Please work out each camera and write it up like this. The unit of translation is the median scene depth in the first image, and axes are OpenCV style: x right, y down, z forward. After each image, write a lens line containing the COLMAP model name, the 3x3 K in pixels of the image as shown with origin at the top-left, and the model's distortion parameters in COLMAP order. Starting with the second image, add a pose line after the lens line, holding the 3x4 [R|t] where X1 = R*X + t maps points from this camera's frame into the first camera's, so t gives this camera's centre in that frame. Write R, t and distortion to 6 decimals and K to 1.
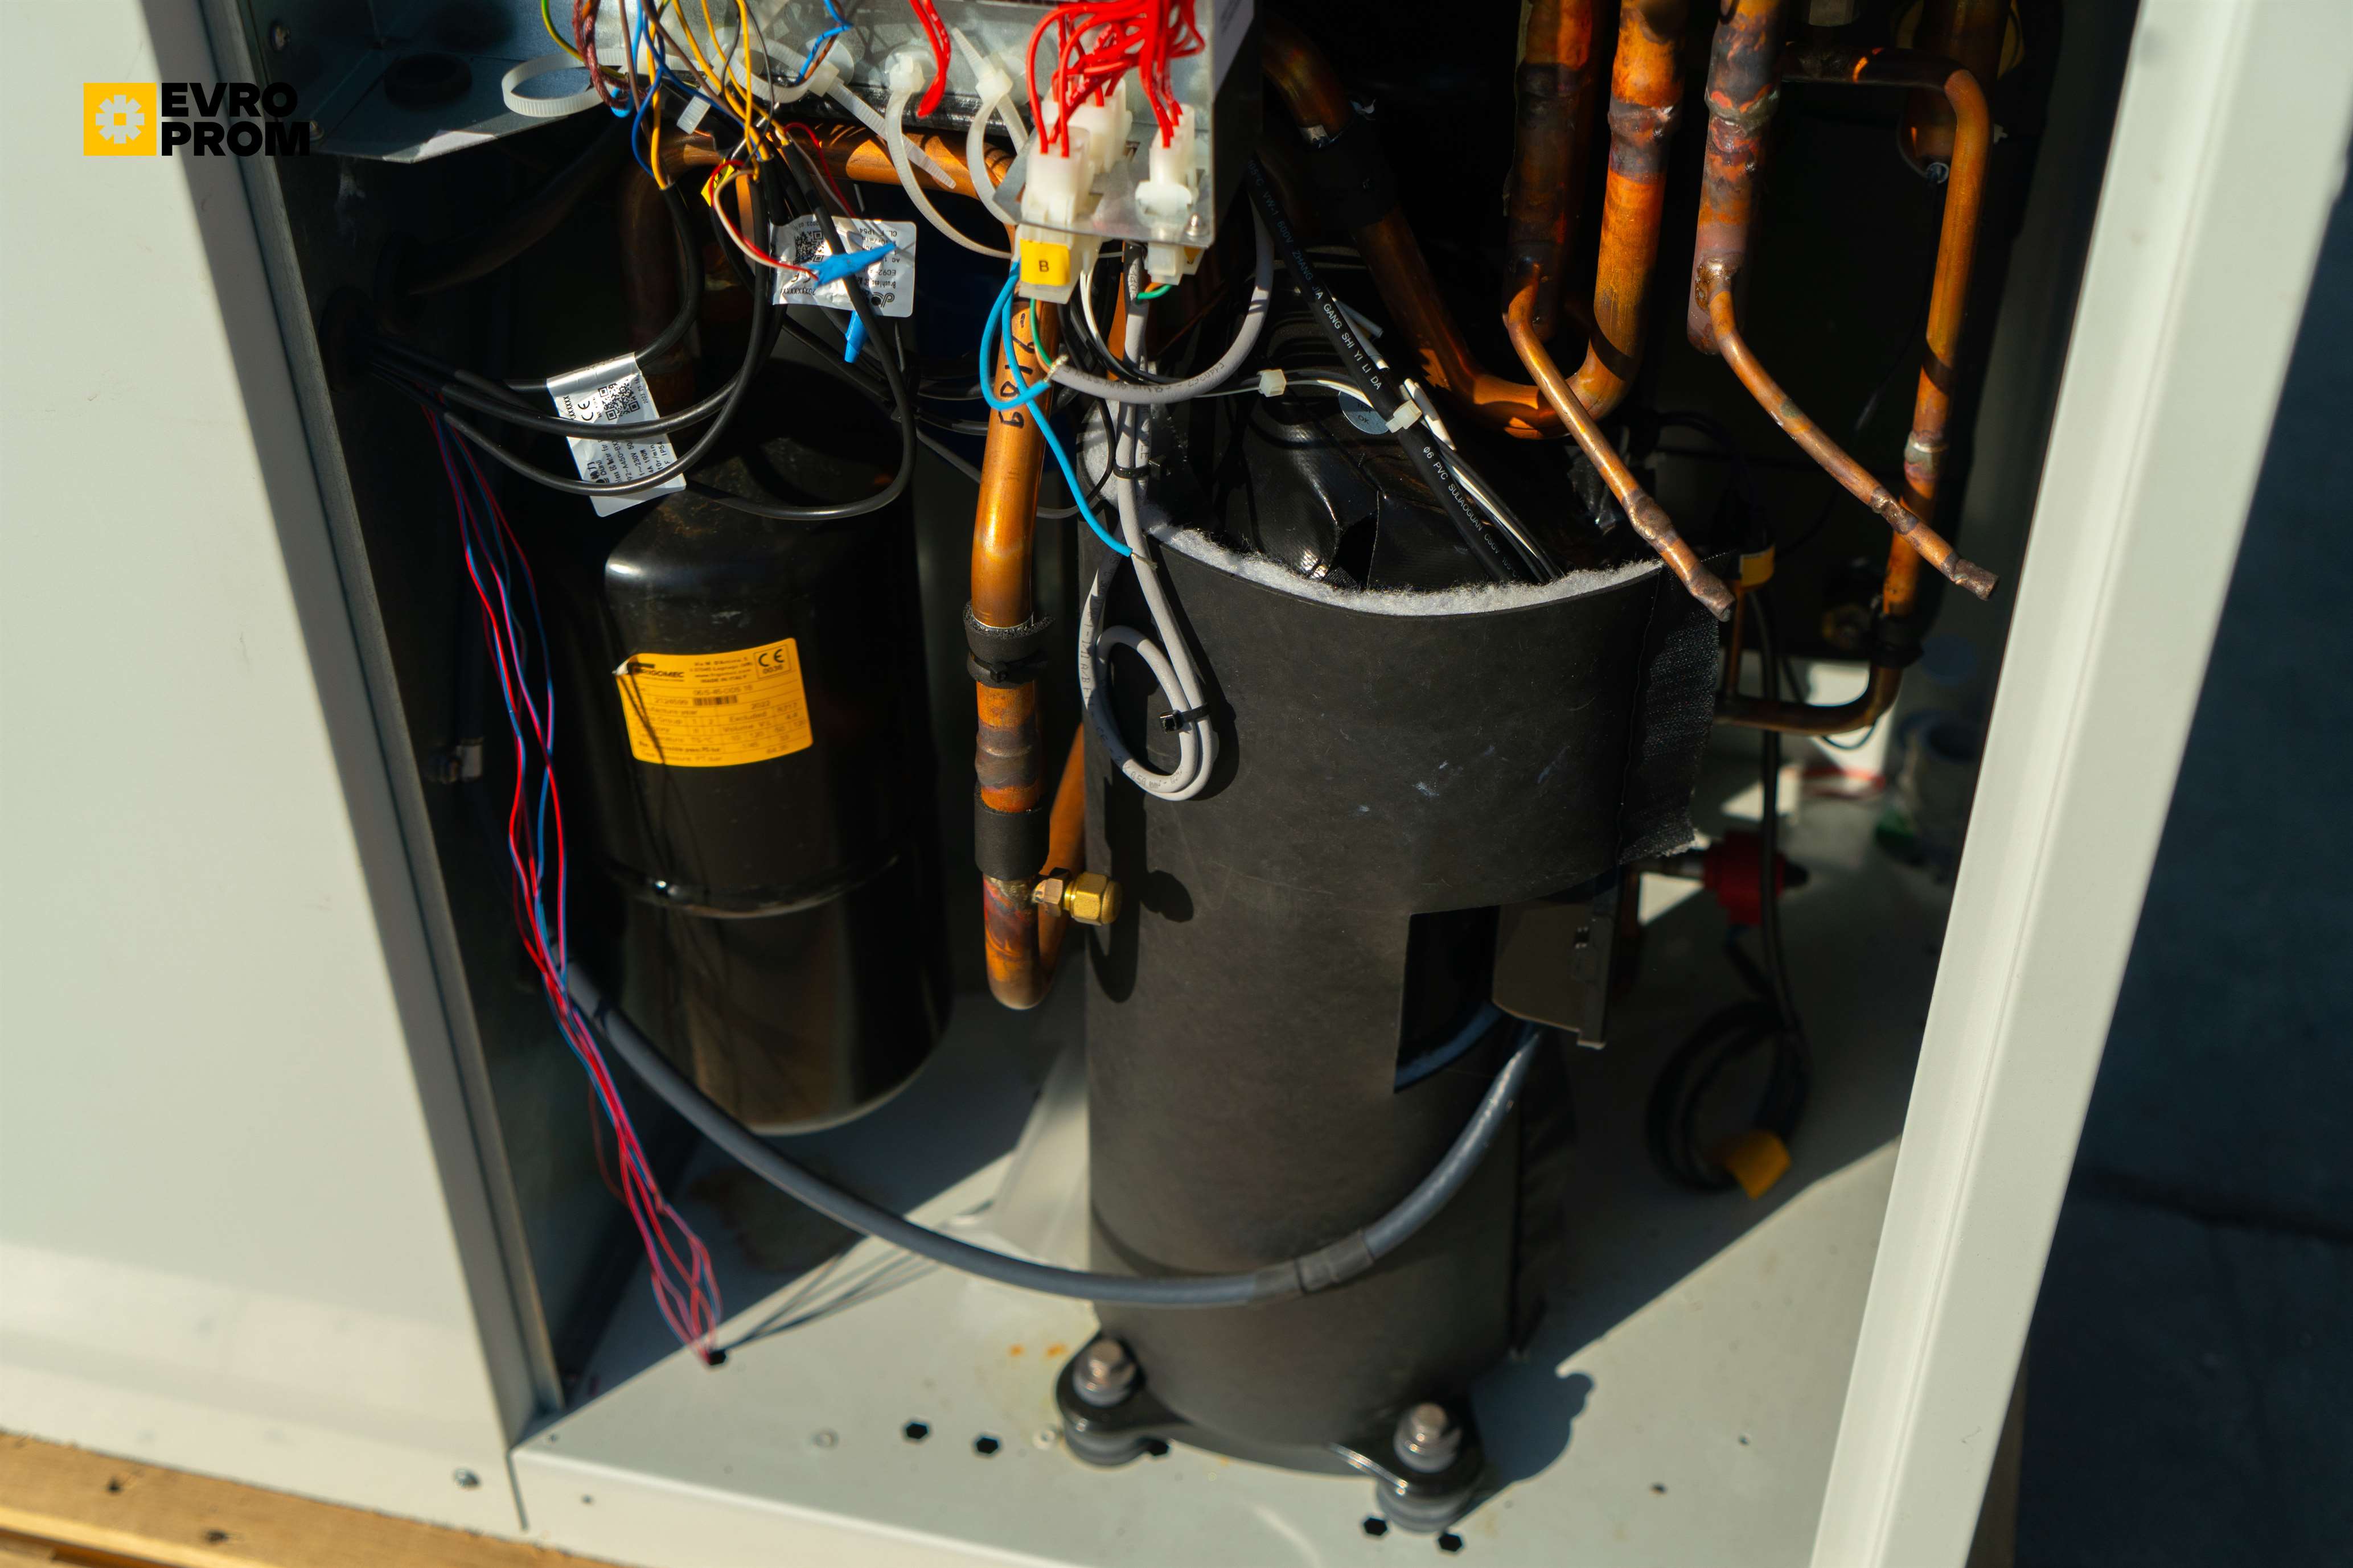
lens RADIAL K [[3076.3, 0, 1177.7], [0, 3076.3, 783.1], [0, 0, 1]] dist [-0.047551, 0.000000]
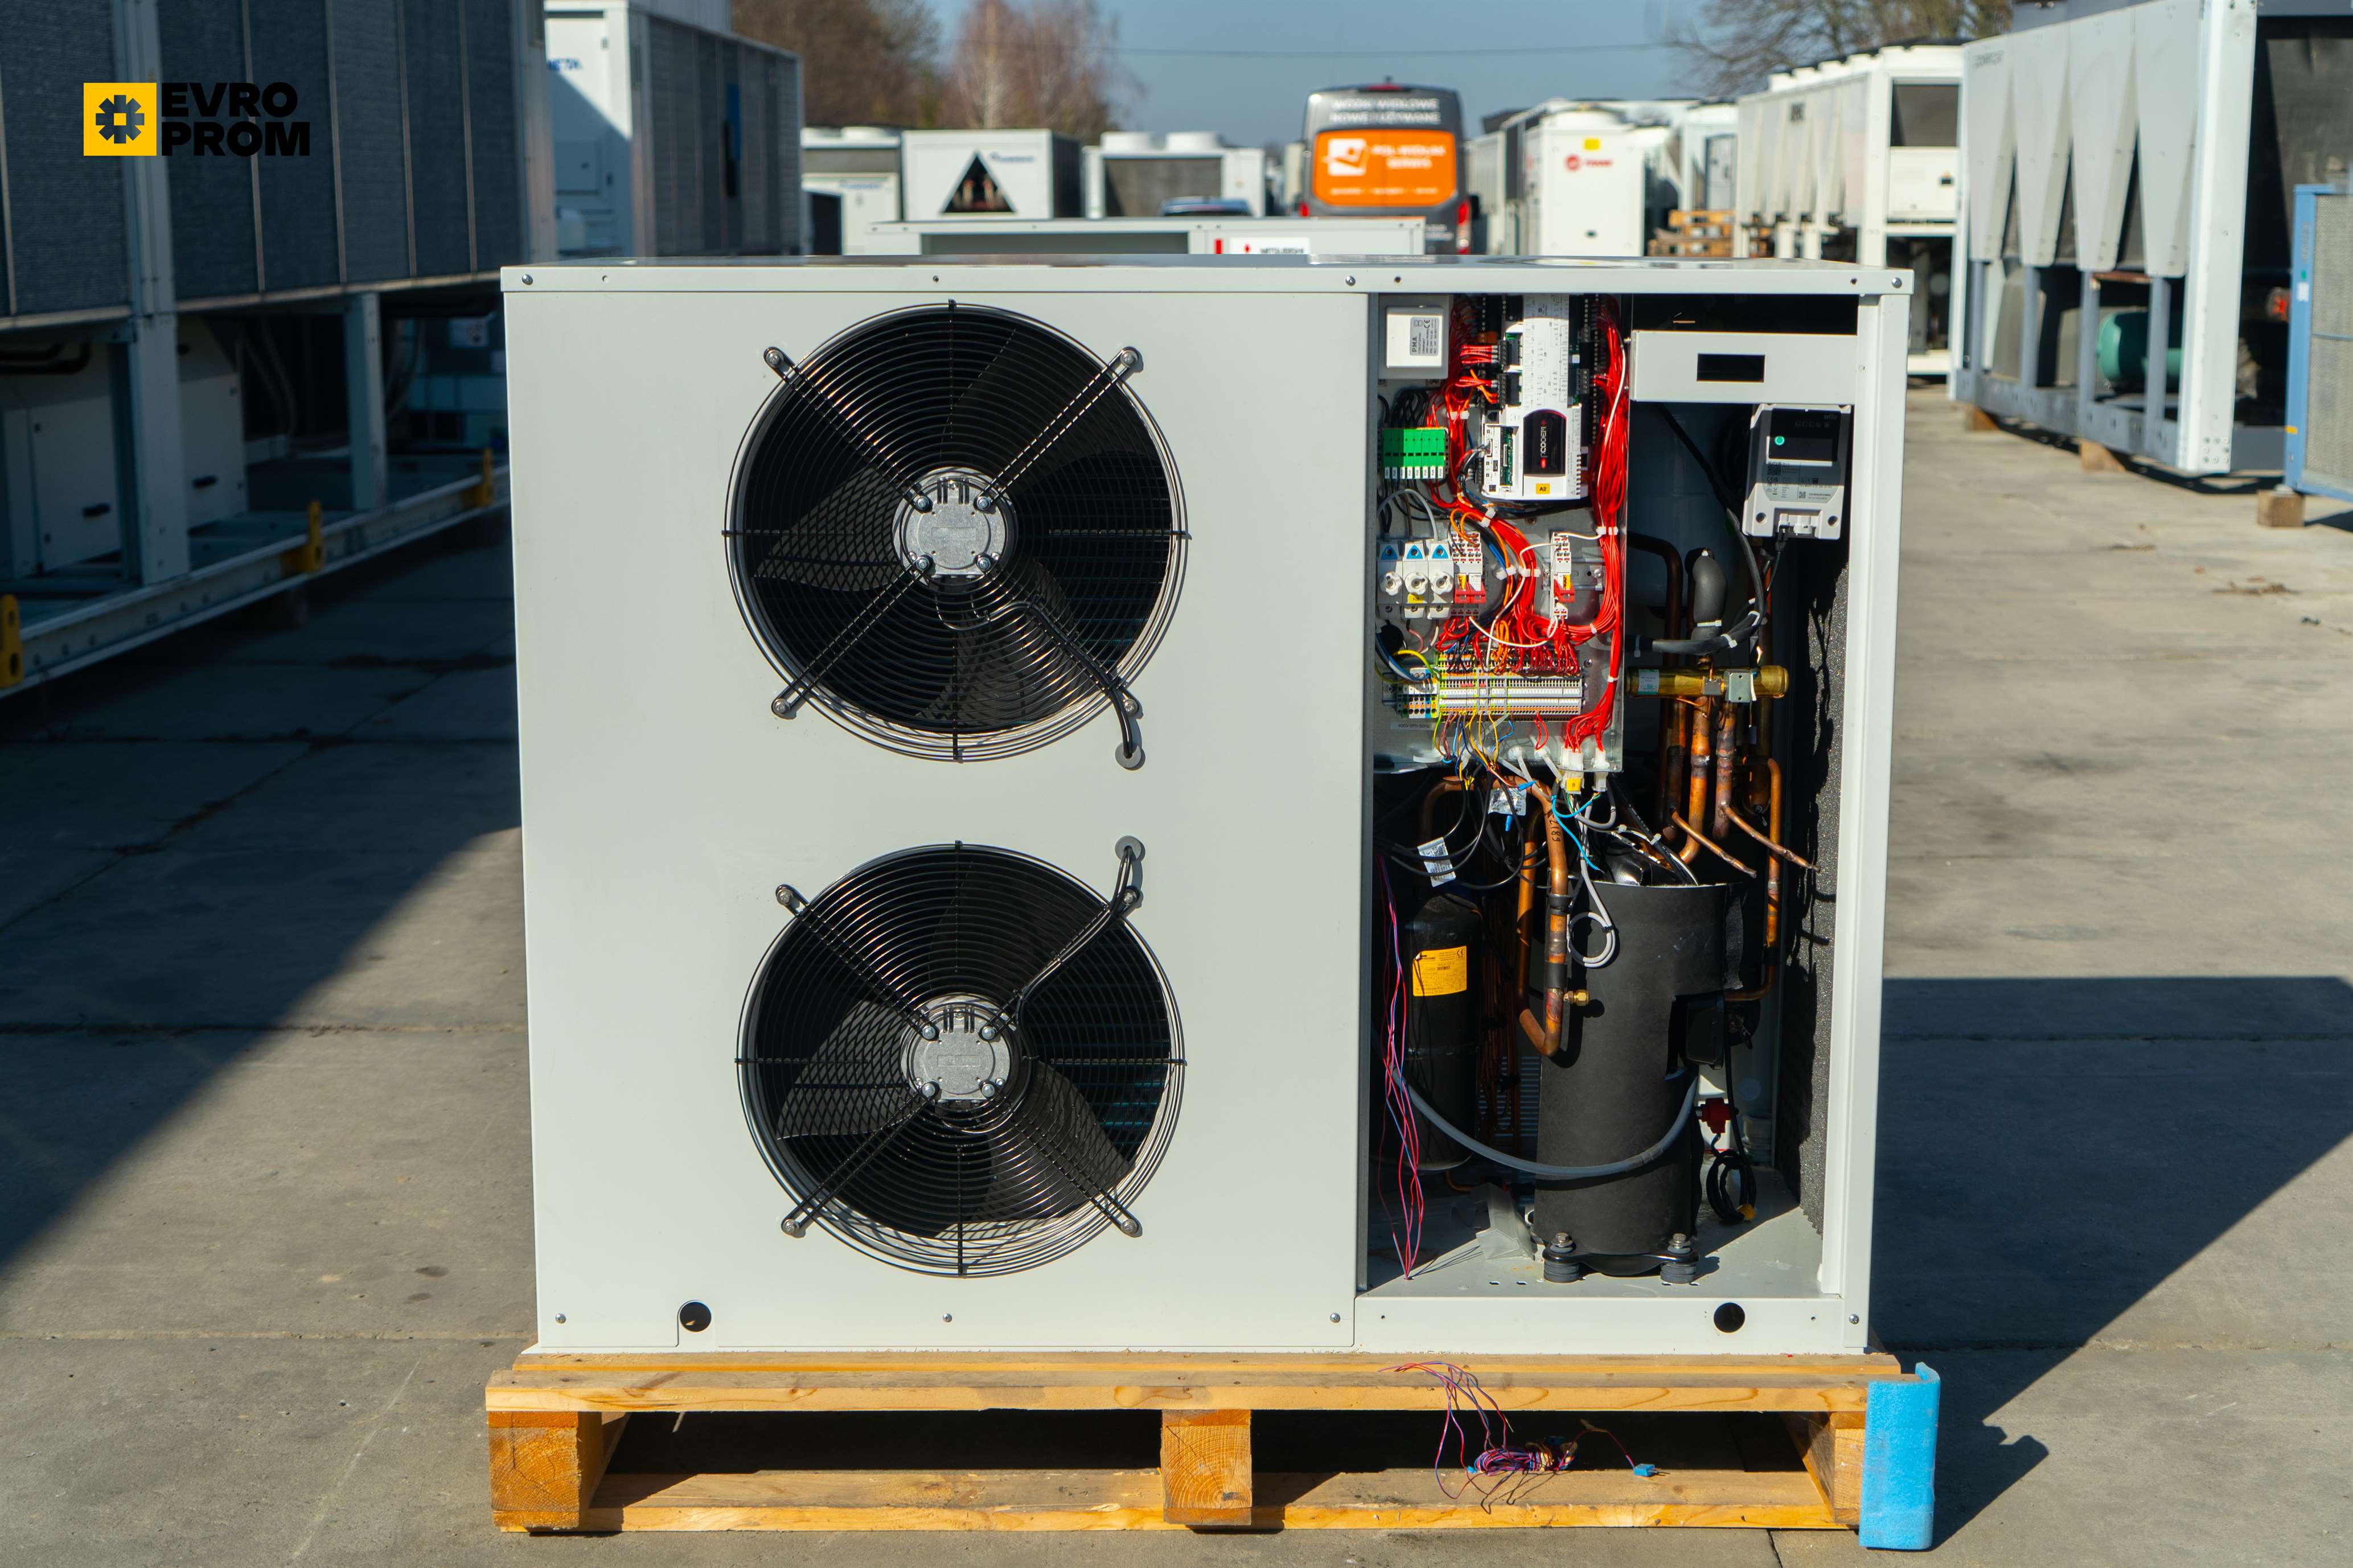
lens RADIAL K [[3205.2, 0, 1173.8], [0, 3205.2, 782.2], [0, 0, 1]] dist [0.005818, 0.000000]
pose [[0.967249, -0.033106, 0.251660, -1.360898], [0.158538, 0.853080, -0.497112, 1.540633], [-0.198229, 0.520729, 0.830390, -1.960516]]
